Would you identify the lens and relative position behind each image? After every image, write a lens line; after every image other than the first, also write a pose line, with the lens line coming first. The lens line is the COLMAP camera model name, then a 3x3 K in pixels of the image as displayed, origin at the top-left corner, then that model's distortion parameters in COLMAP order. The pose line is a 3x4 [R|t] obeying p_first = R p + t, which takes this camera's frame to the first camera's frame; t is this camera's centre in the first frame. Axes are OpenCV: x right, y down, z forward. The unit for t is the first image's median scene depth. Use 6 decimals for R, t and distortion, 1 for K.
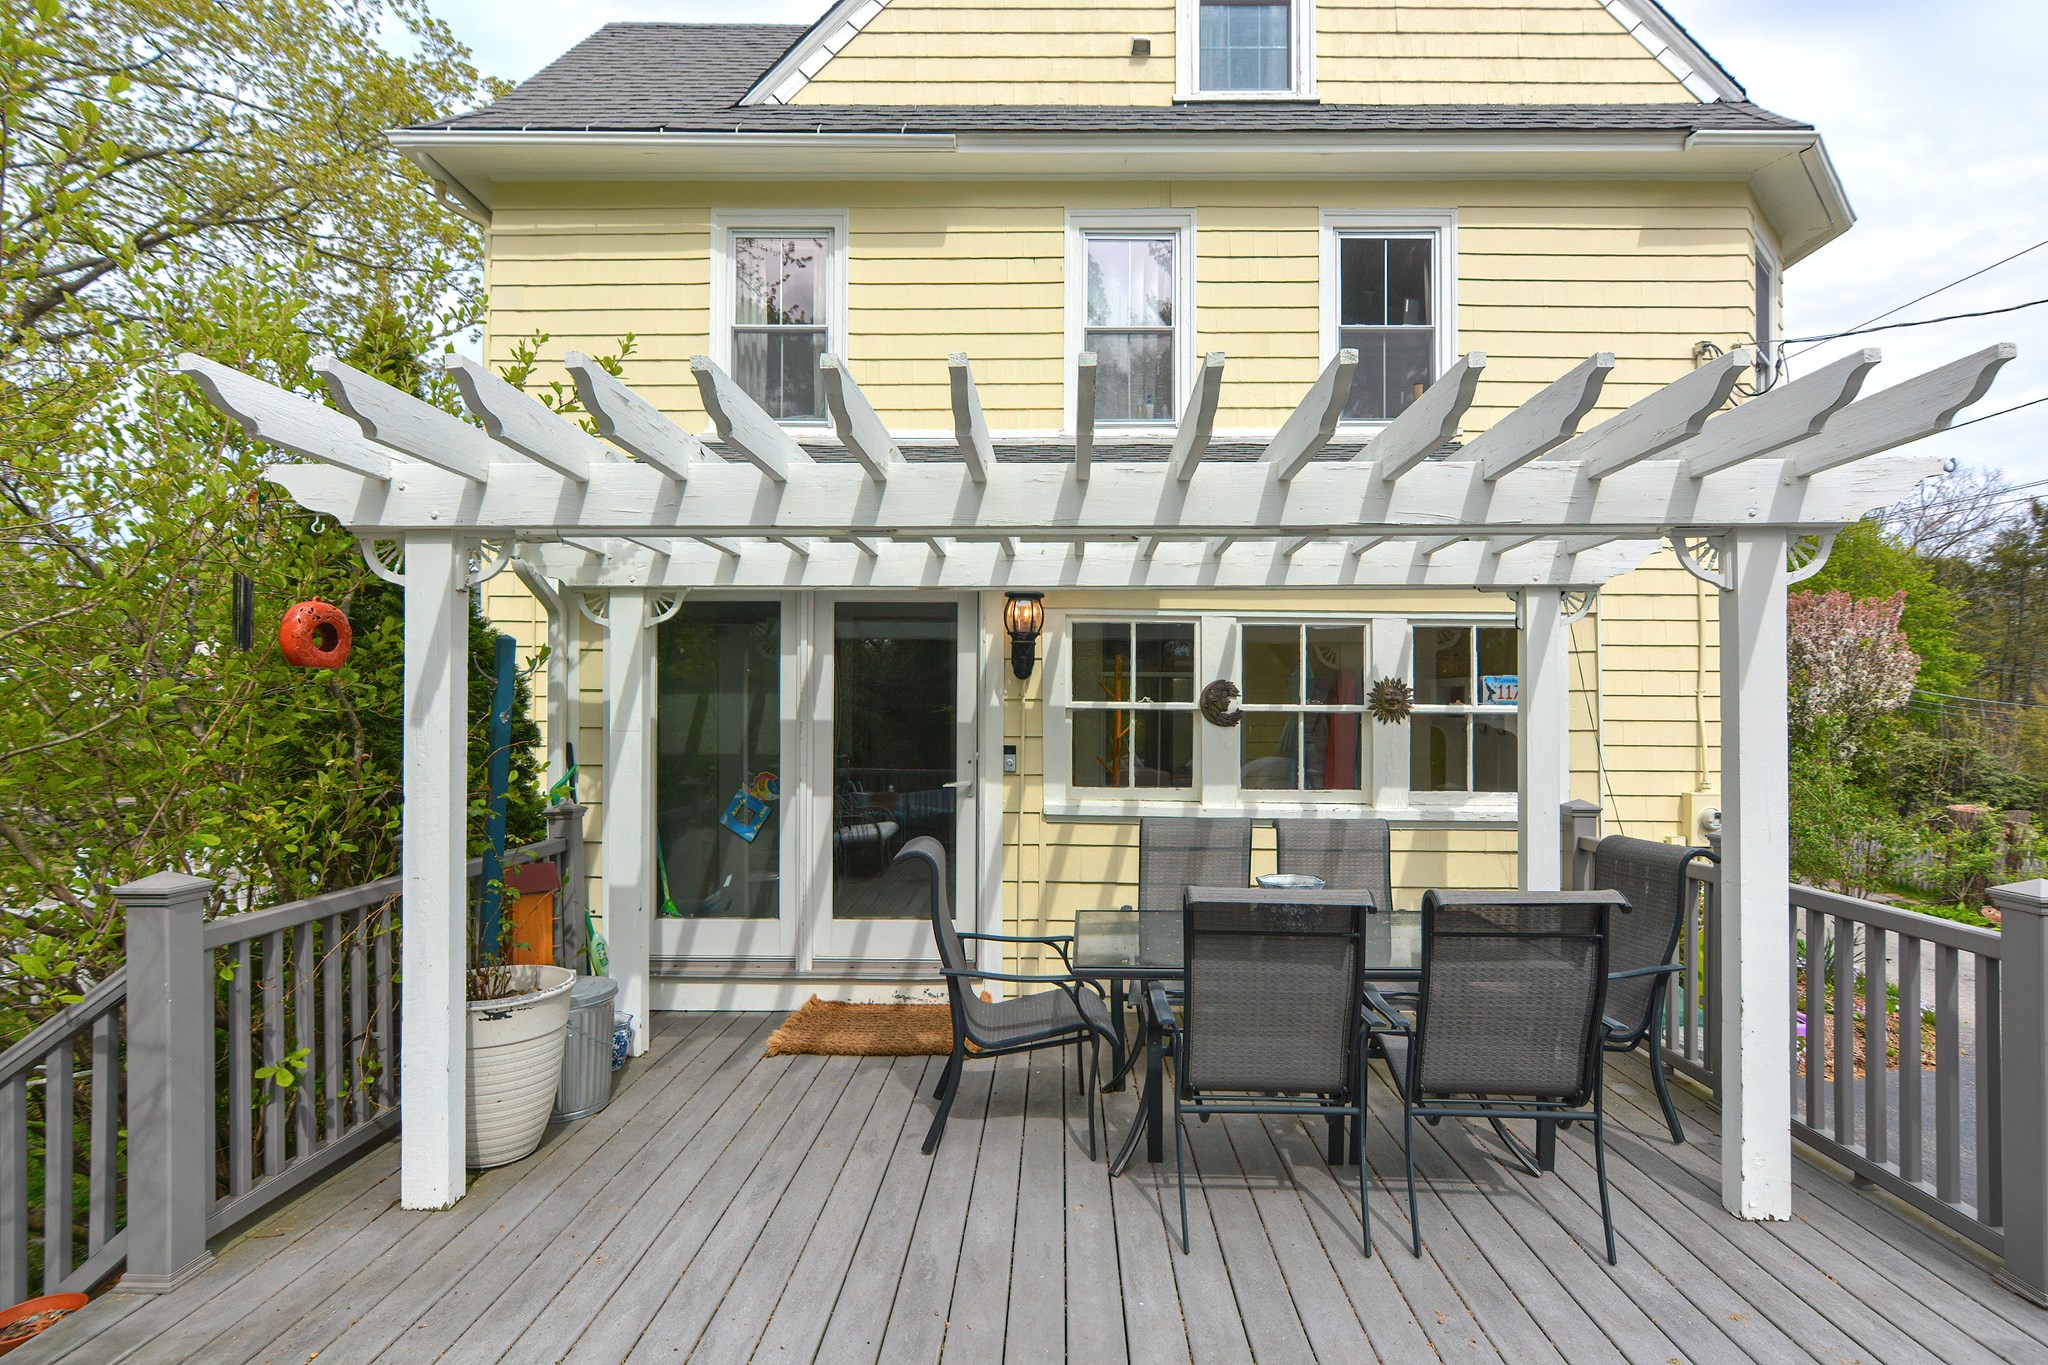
lens RADIAL K [[997.4, 0, 1007.9], [0, 997.4, 711.0], [0, 0, 1]] dist [-0.006429, 0.003909]
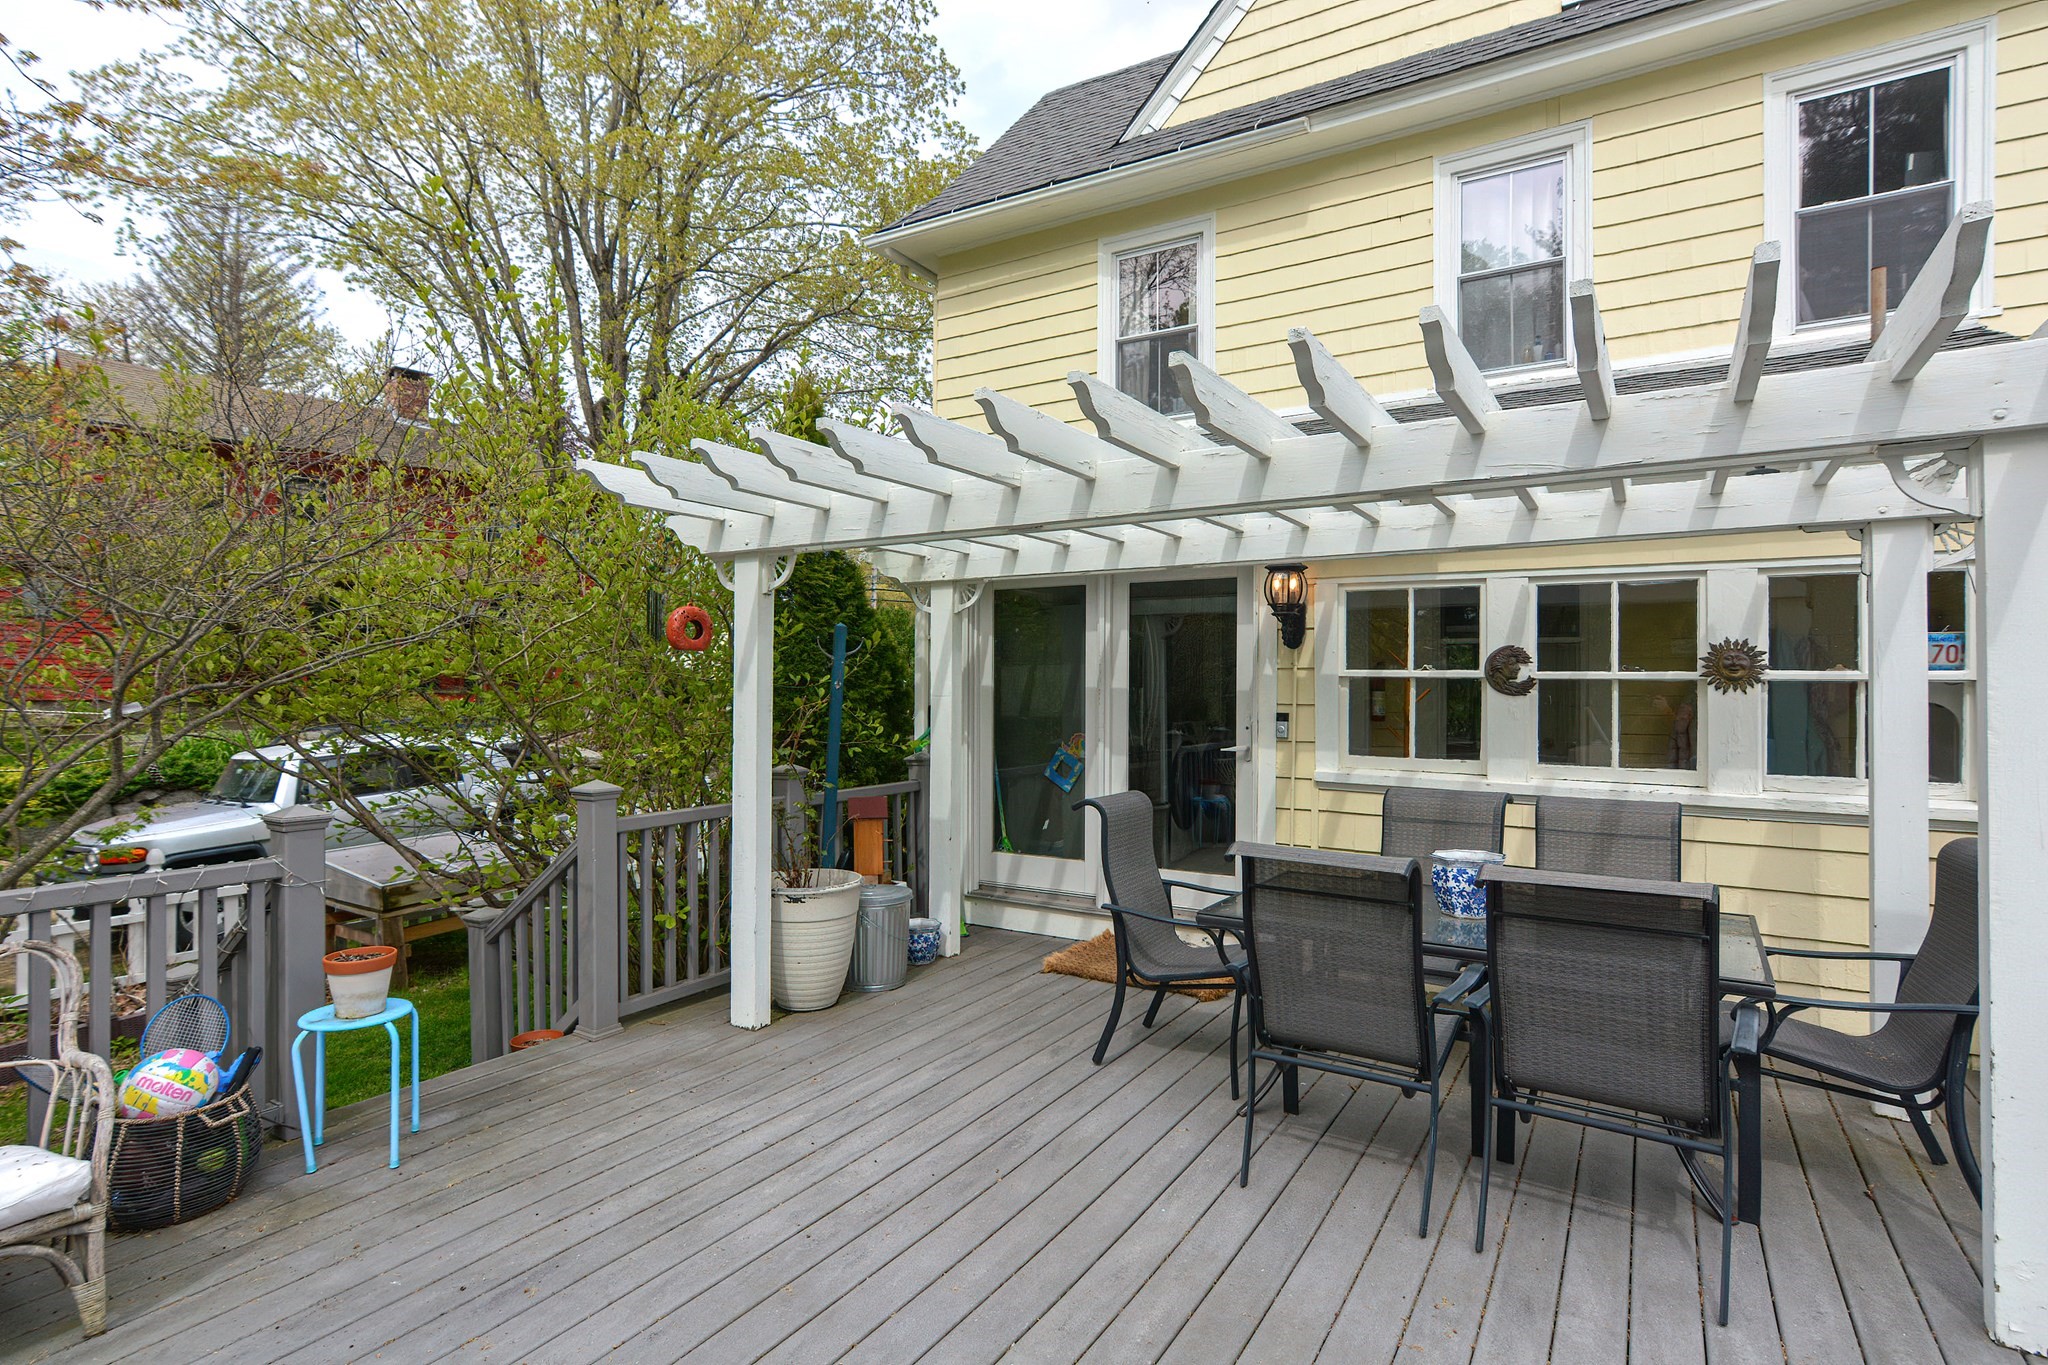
lens RADIAL K [[997.4, 0, 1065.9], [0, 997.4, 675.6], [0, 0, 1]] dist [-0.006429, 0.003909]
pose [[0.871642, -0.004115, -0.490126, 0.310059], [0.001251, 0.999980, -0.006170, 0.002361], [0.490141, 0.004765, 0.871630, -0.013504]]
